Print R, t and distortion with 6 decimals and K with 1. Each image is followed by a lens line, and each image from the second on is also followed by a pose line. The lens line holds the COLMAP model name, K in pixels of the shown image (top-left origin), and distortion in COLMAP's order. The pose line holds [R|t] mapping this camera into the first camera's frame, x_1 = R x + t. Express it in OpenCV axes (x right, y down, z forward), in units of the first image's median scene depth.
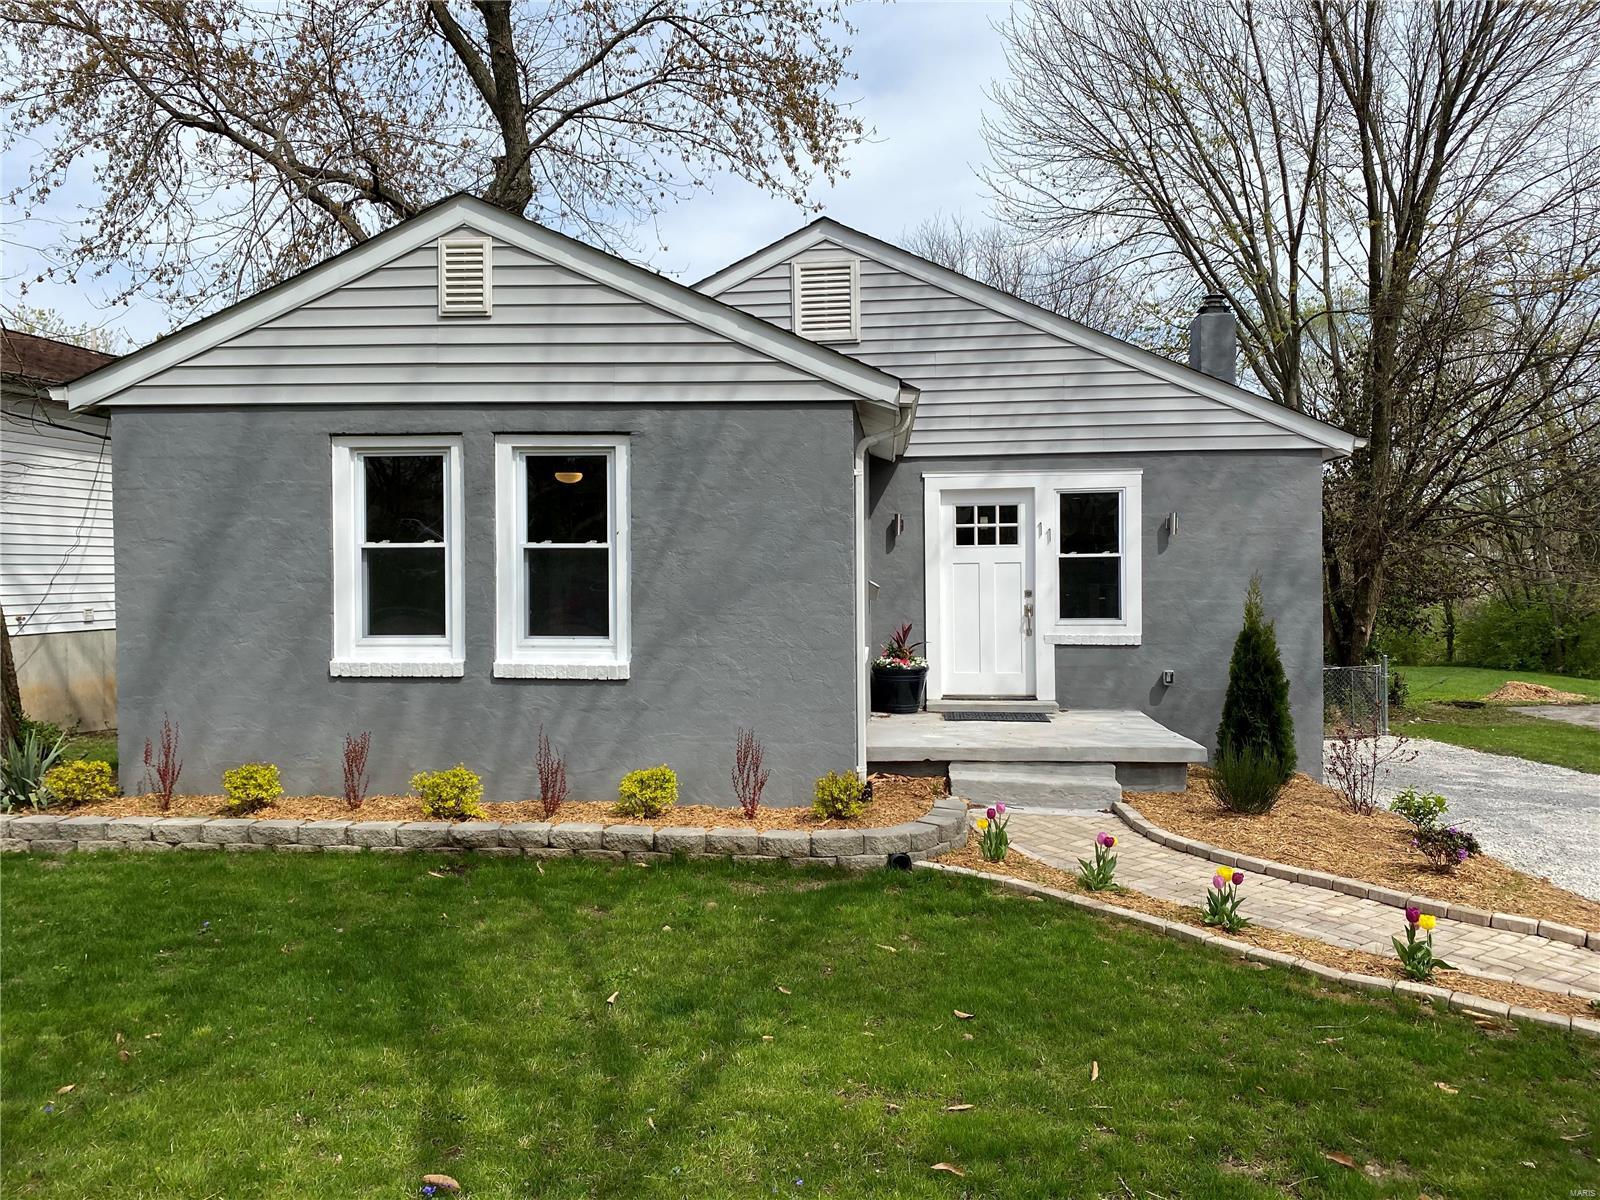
lens RADIAL K [[1234.3, 0, 792.4], [0, 1234.3, 601.1], [0, 0, 1]] dist [0.110067, -0.238204]
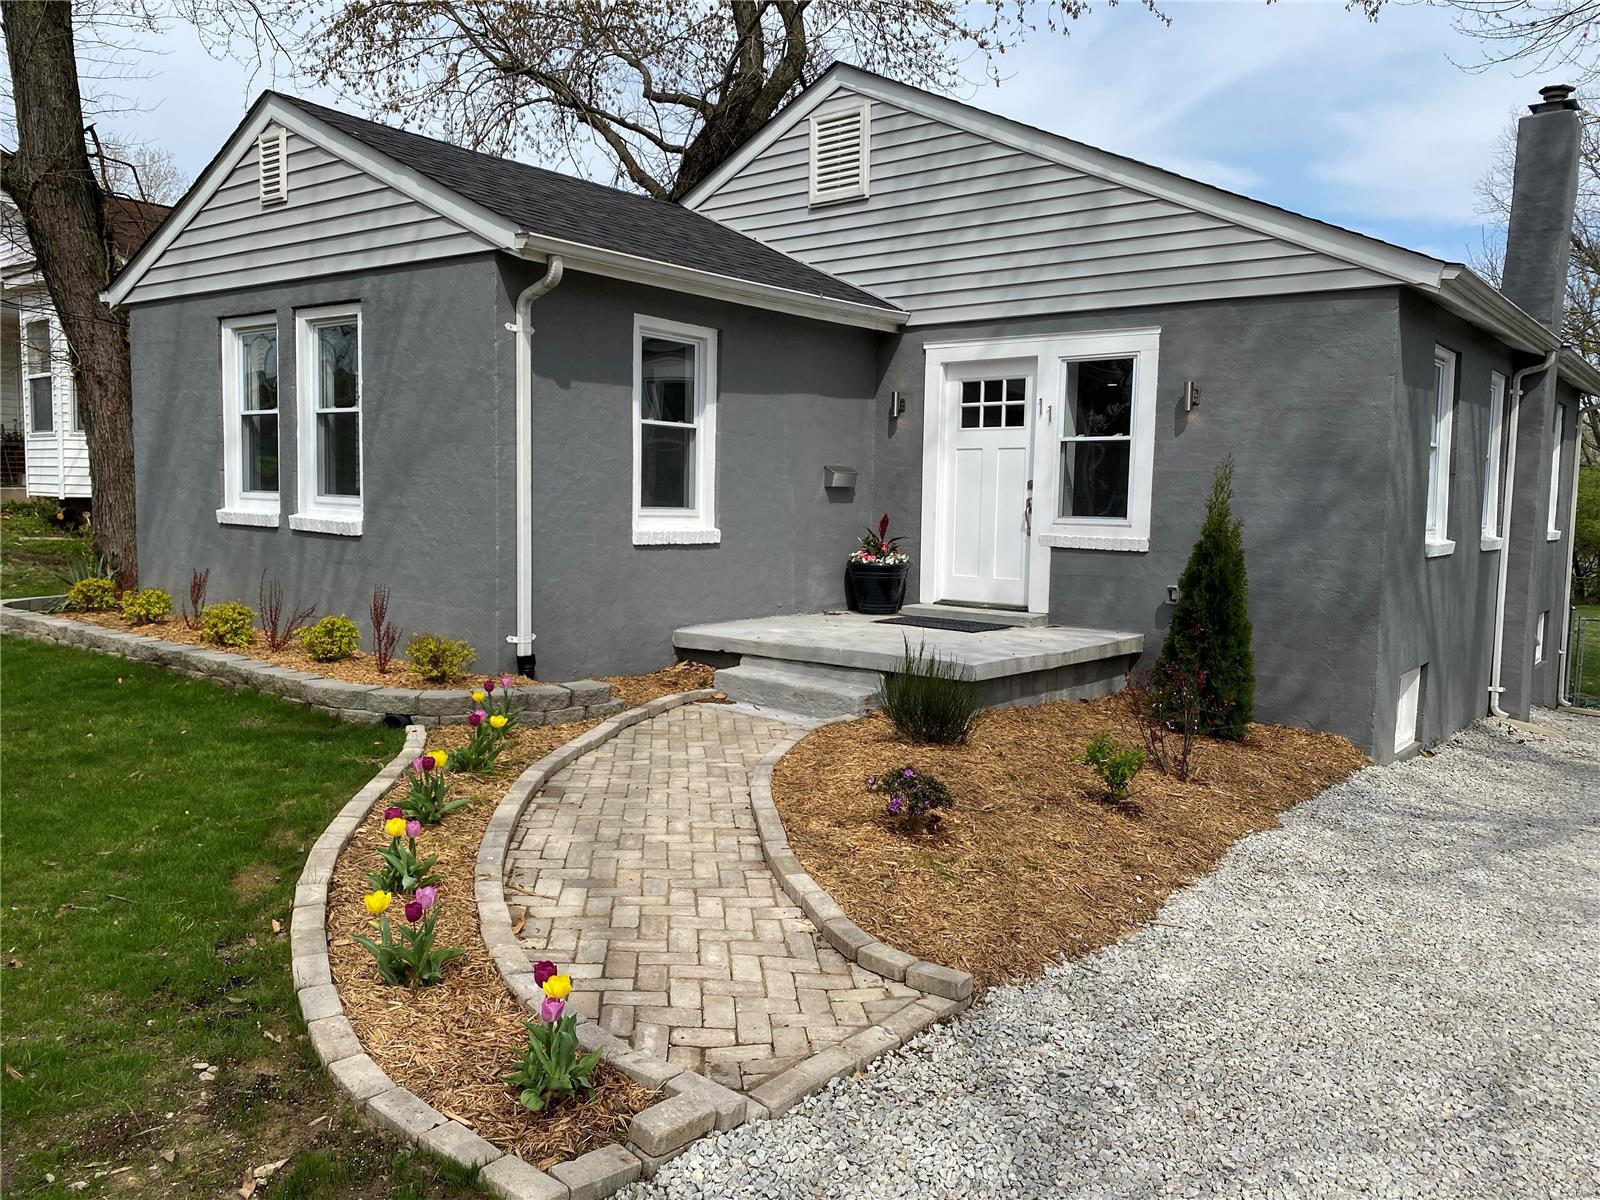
lens RADIAL K [[1234.3, 0, 792.4], [0, 1234.3, 601.1], [0, 0, 1]] dist [0.110067, -0.238204]
pose [[0.837740, 0.072415, -0.541246, 0.521972], [-0.040311, 0.996665, 0.070954, 0.019362], [0.544579, -0.037623, 0.837865, 0.209304]]
